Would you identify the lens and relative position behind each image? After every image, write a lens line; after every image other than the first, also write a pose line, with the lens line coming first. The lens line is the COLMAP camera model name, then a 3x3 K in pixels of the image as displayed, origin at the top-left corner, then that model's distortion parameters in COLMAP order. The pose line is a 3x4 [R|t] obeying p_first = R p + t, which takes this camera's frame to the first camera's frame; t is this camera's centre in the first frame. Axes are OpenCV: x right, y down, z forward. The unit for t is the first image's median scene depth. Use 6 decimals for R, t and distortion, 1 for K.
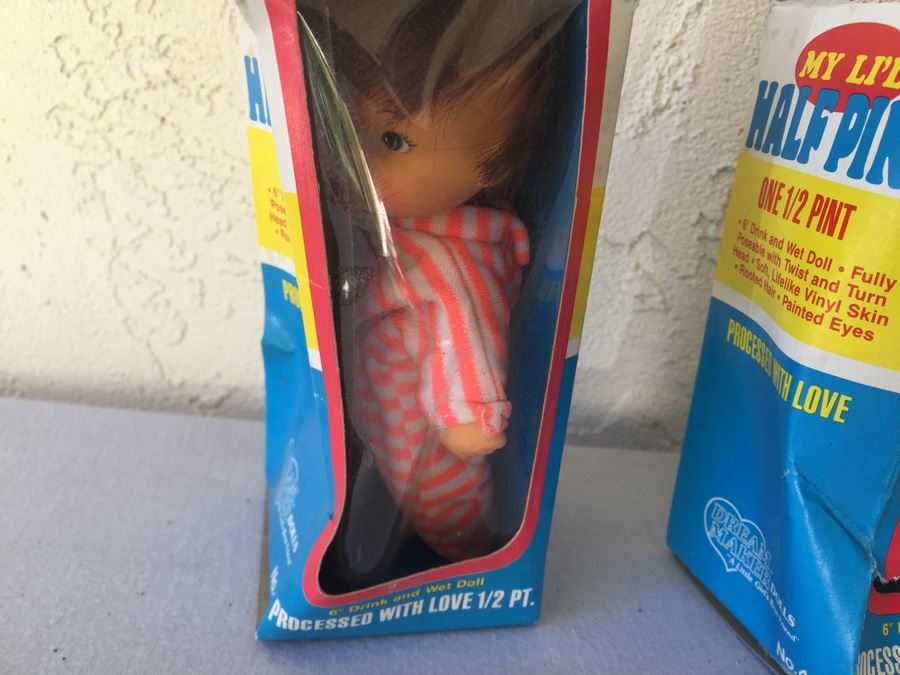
lens RADIAL K [[773.9, 0, 450.0], [0, 773.9, 337.5], [0, 0, 1]] dist [0.081269, -0.146720]
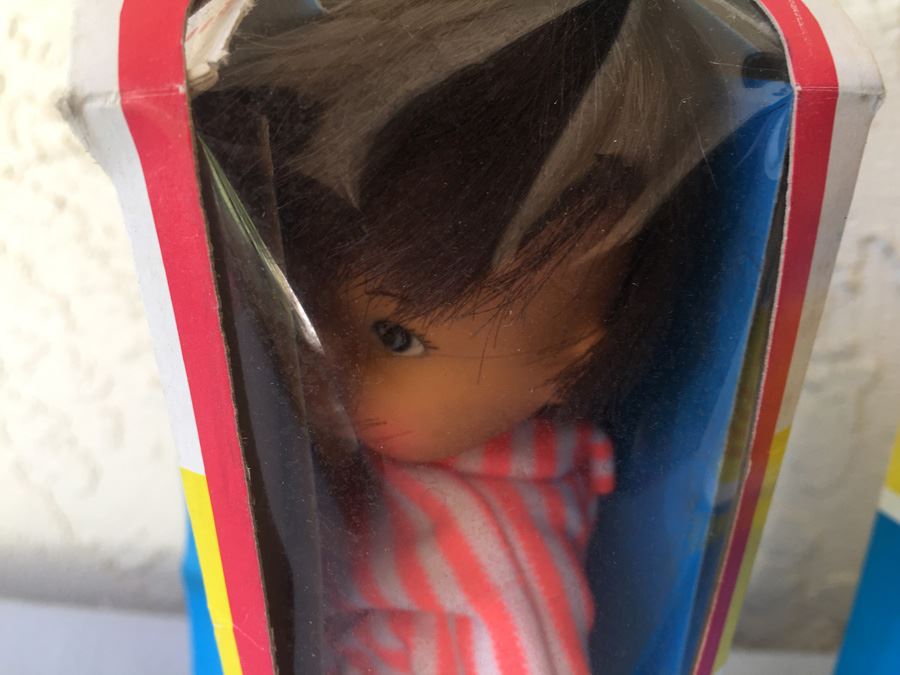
lens RADIAL K [[820.2, 0, 450.0], [0, 820.2, 337.5], [0, 0, 1]] dist [0.103307, -0.204344]
pose [[0.999655, -0.006597, 0.025422, -0.025762], [0.007628, 0.999143, -0.040673, -0.120558], [-0.025132, 0.040852, 0.998849, 0.223601]]
